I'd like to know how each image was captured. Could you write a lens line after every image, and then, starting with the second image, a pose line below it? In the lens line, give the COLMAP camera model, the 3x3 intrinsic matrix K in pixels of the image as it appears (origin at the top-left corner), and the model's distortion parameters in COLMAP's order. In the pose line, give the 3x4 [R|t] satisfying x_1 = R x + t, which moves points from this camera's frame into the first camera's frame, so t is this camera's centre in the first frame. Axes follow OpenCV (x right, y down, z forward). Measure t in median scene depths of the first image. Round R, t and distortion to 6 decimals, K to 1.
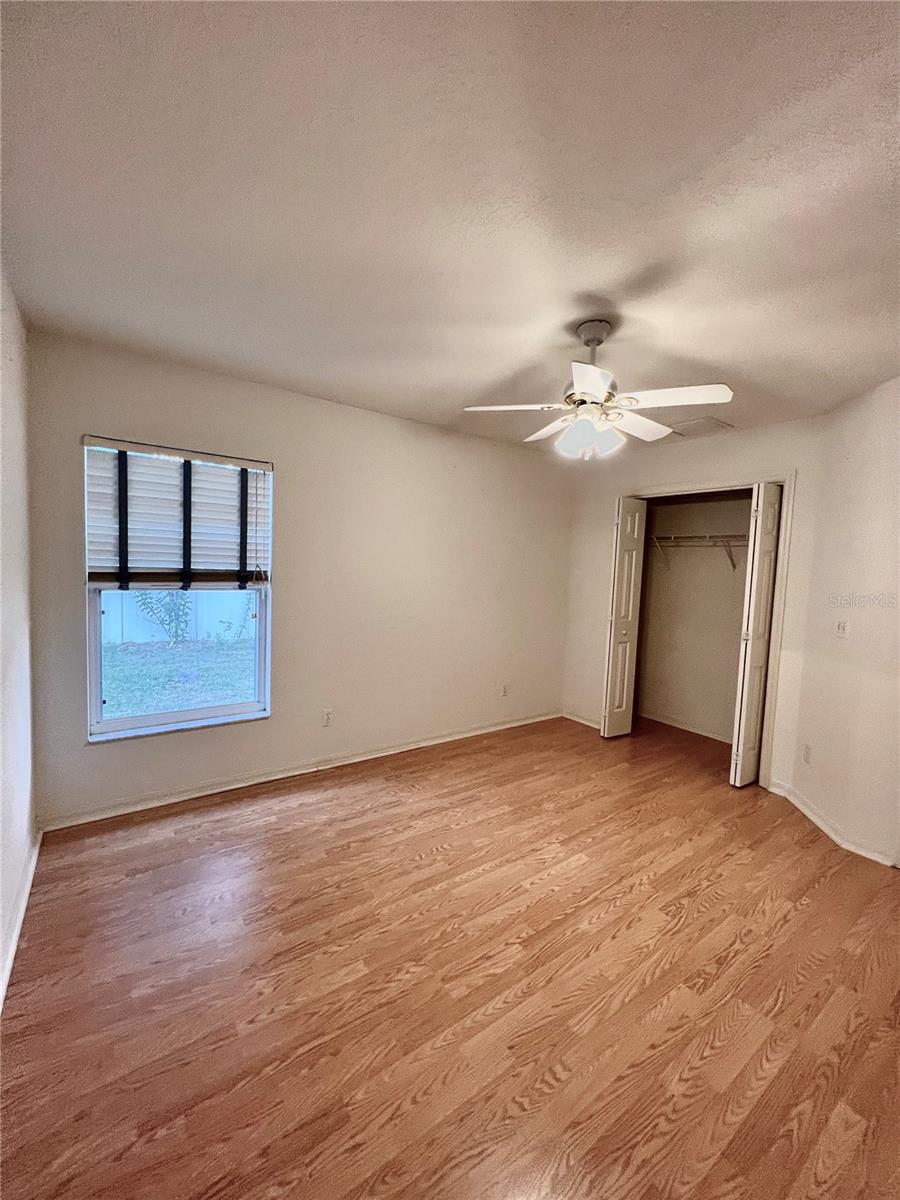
lens RADIAL K [[479.7, 0, 455.1], [0, 479.7, 598.5], [0, 0, 1]] dist [0.000894, -0.000101]
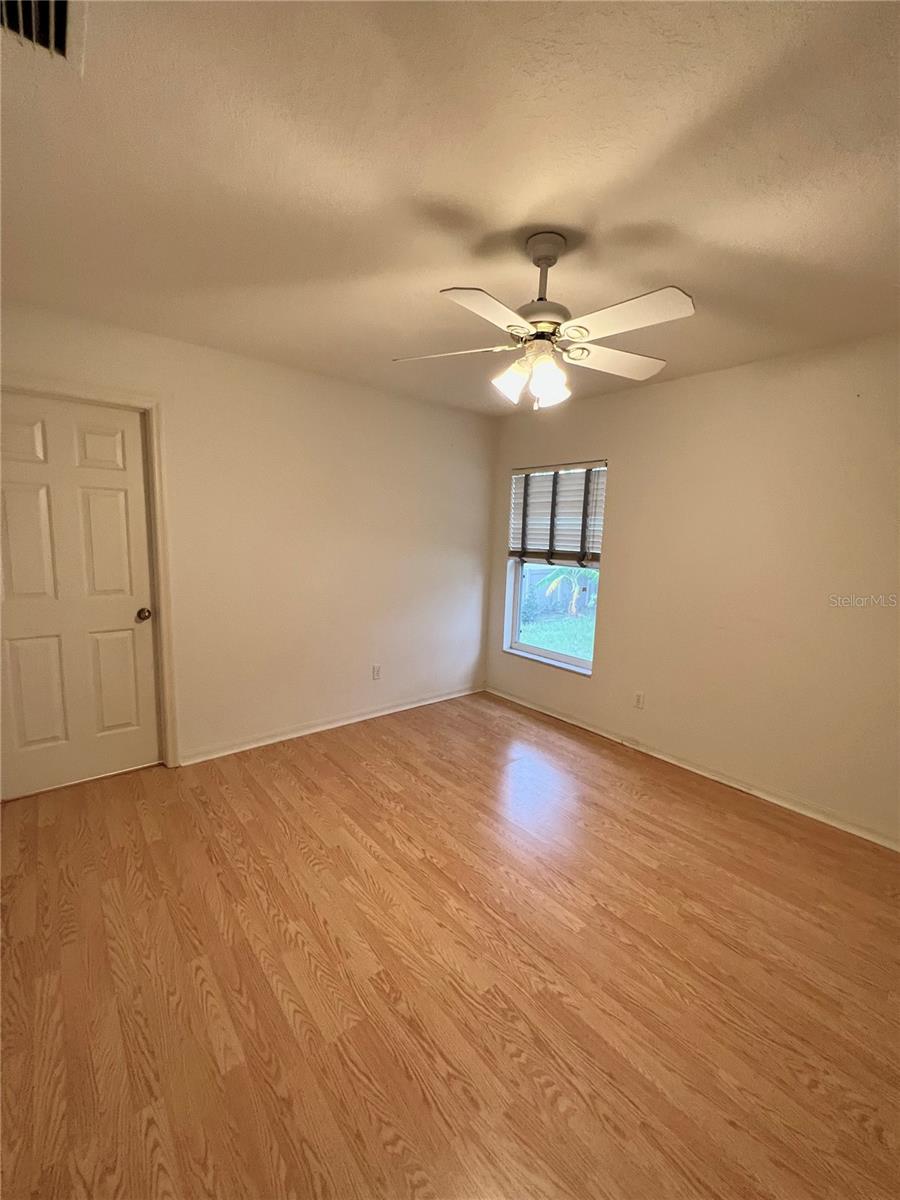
lens RADIAL K [[481.7, 0, 450.1], [0, 481.7, 599.1], [0, 0, 1]] dist [0.001562, 0.000082]
pose [[0.069239, 0.097611, -0.992813, 0.959377], [-0.101843, 0.990694, 0.090300, -0.018293], [0.992388, 0.094859, 0.078536, 0.694168]]
